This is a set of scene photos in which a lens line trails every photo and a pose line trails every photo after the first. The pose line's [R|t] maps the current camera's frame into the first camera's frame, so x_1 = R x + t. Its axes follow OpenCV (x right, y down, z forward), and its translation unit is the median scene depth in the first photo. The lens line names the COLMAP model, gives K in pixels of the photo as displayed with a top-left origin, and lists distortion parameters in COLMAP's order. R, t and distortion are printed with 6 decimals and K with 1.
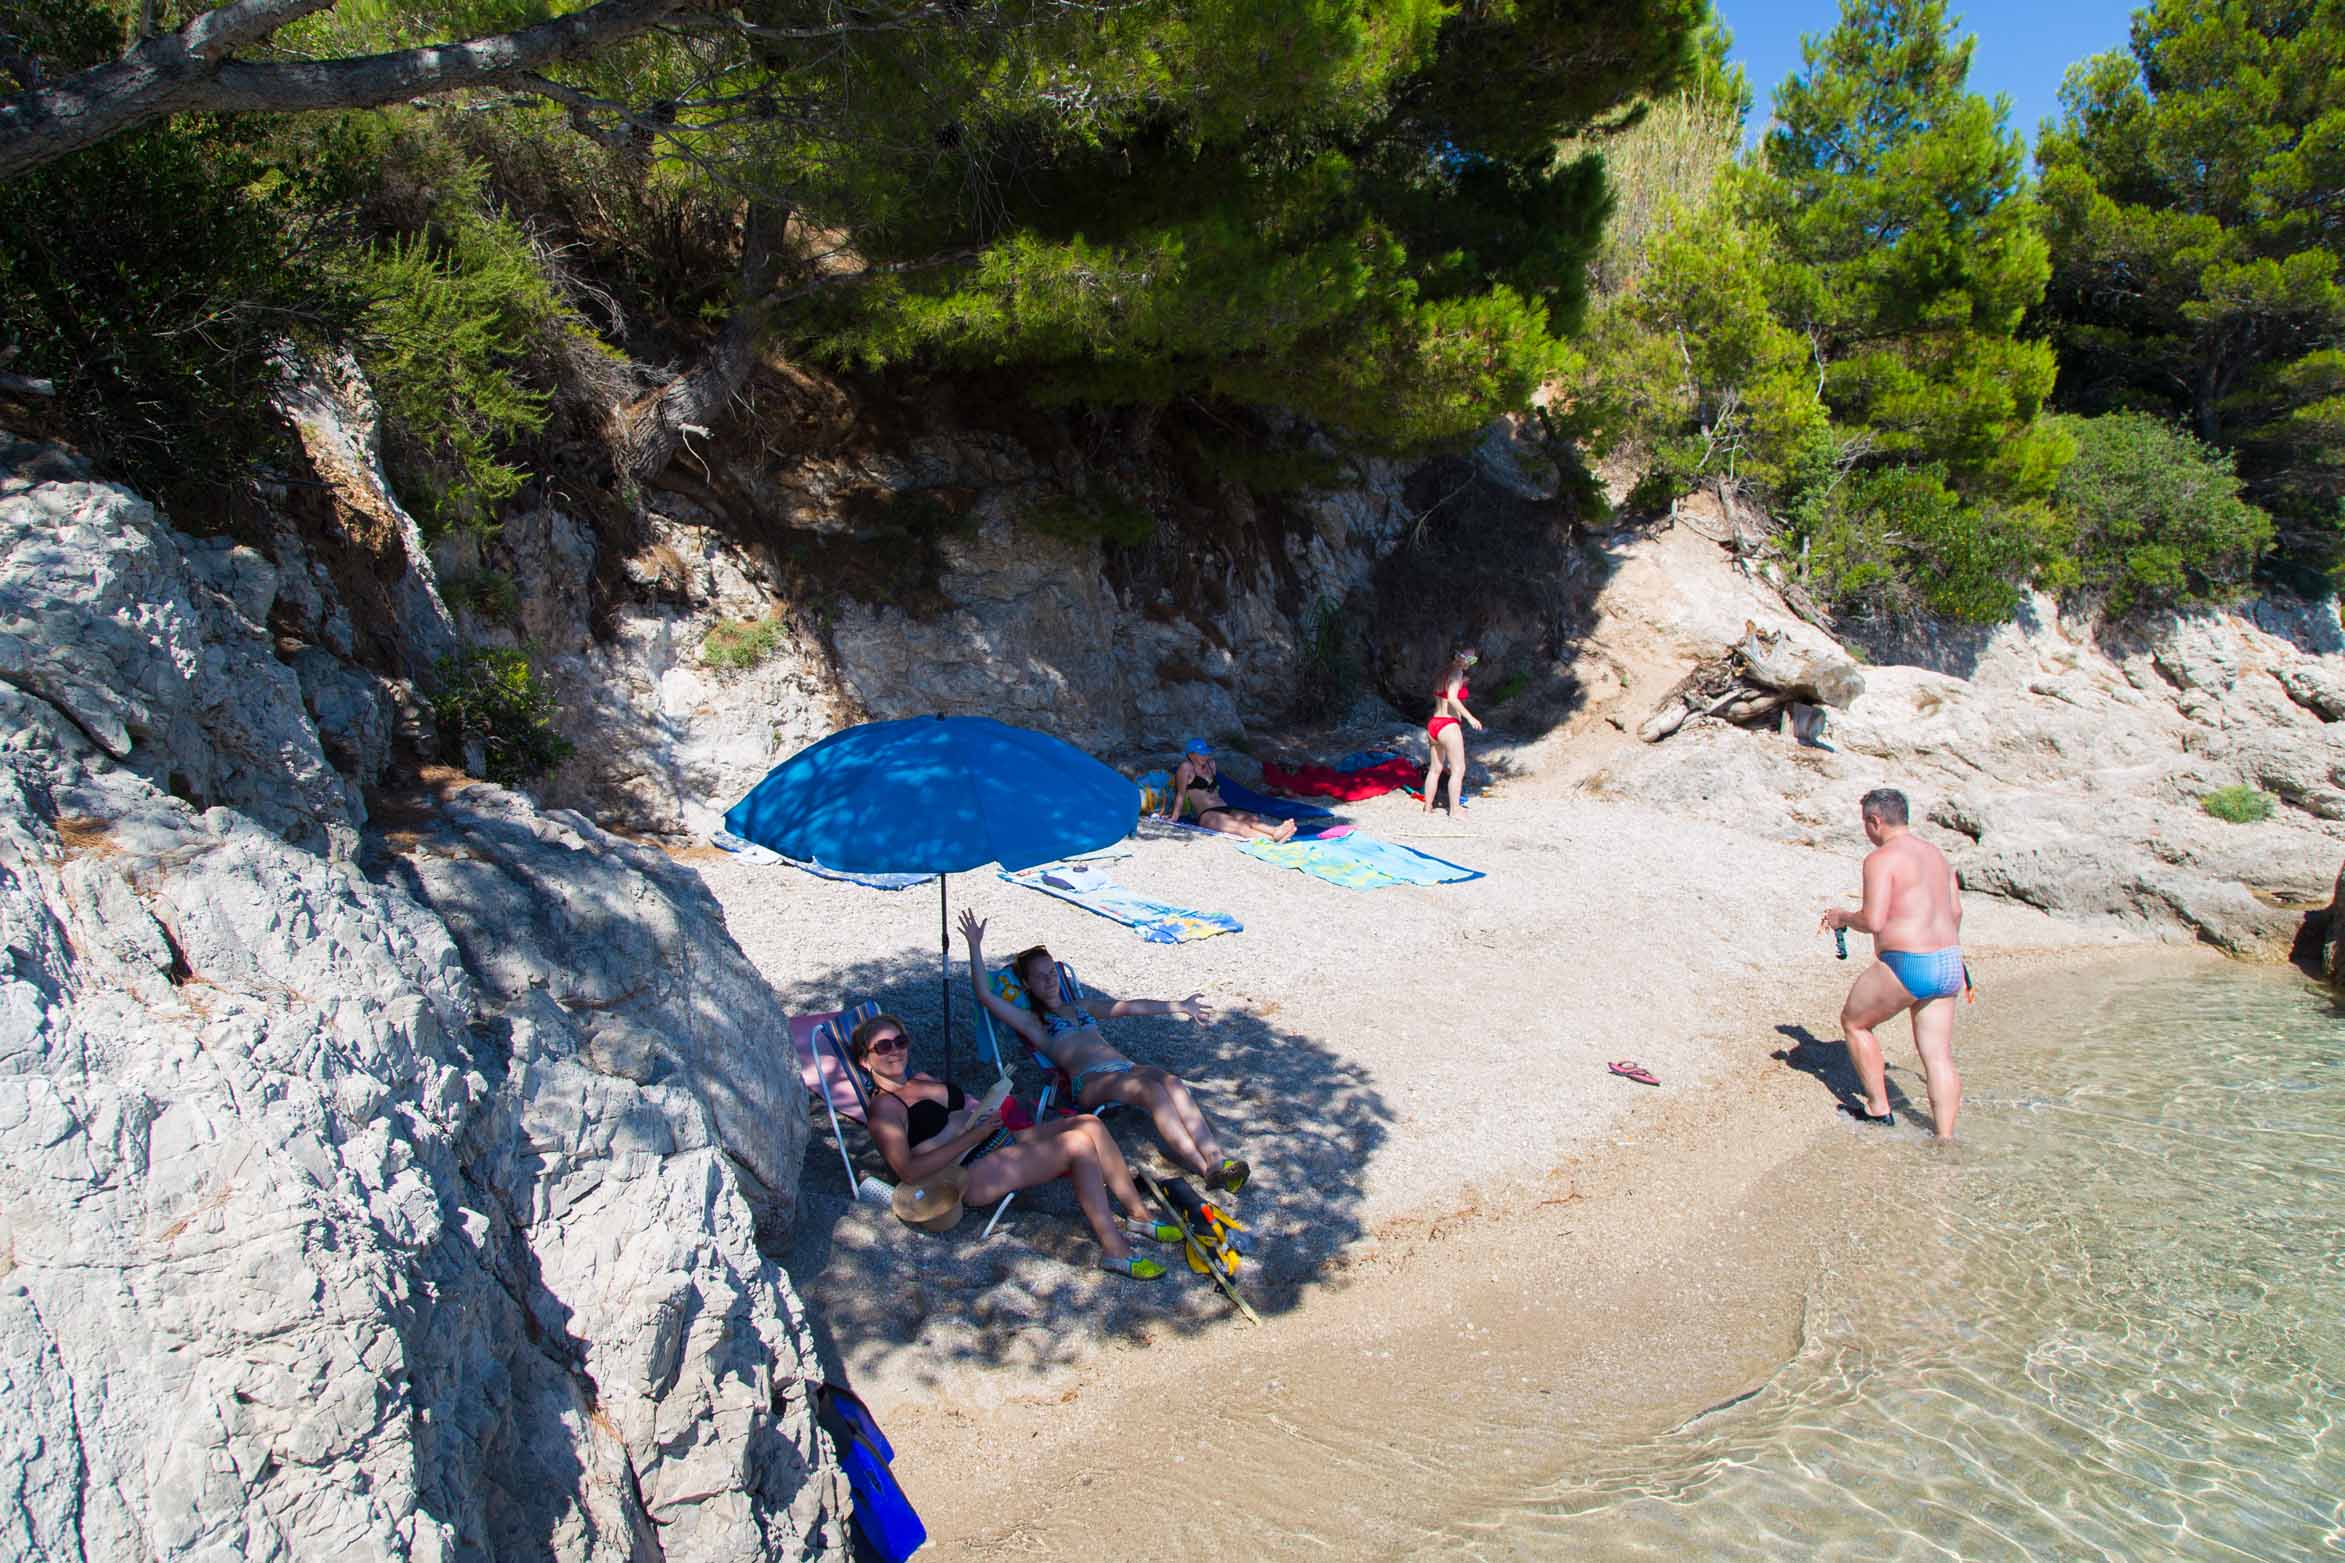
lens RADIAL K [[1565.0, 0, 1182.2], [0, 1565.0, 788.5], [0, 0, 1]] dist [0.021813, 0.002287]
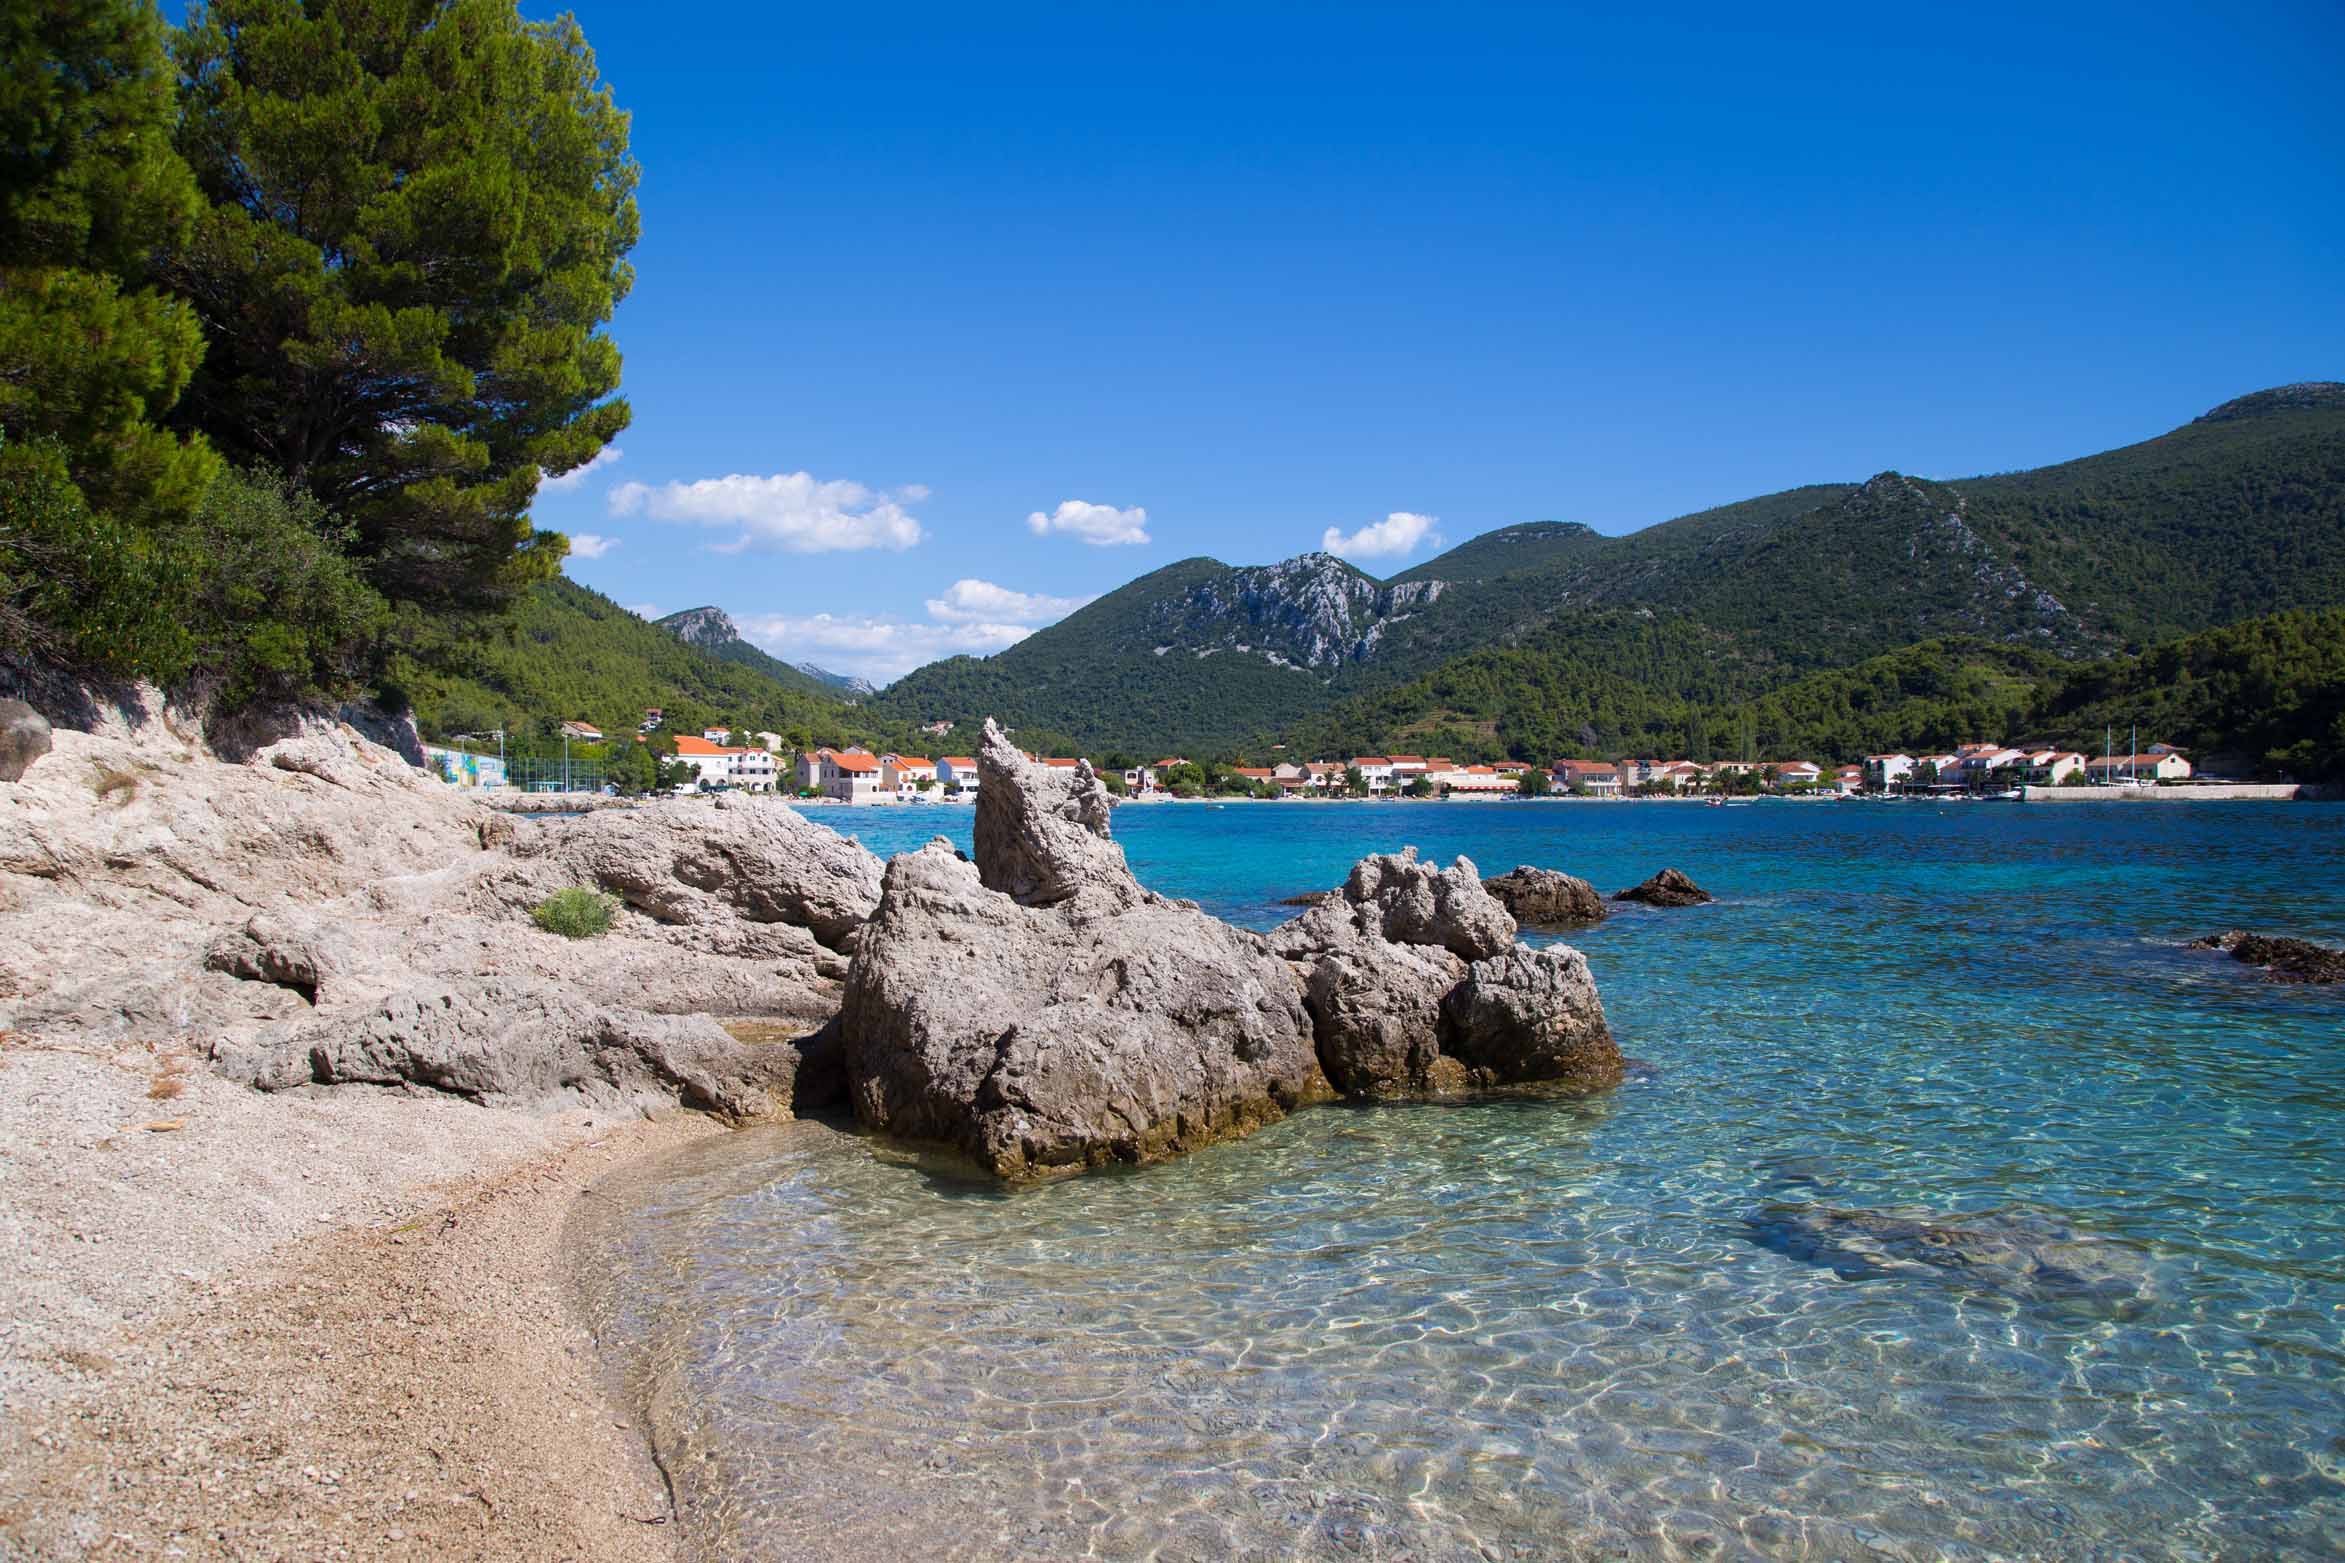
lens RADIAL K [[1691.8, 0, 1172.5], [0, 1691.8, 781.5], [0, 0, 1]] dist [-0.110140, 0.084768]
pose [[0.419675, 0.011104, 0.907607, 0.051438], [0.084118, 0.995146, -0.051071, 0.007351], [-0.903768, 0.097779, 0.416703, 0.258617]]
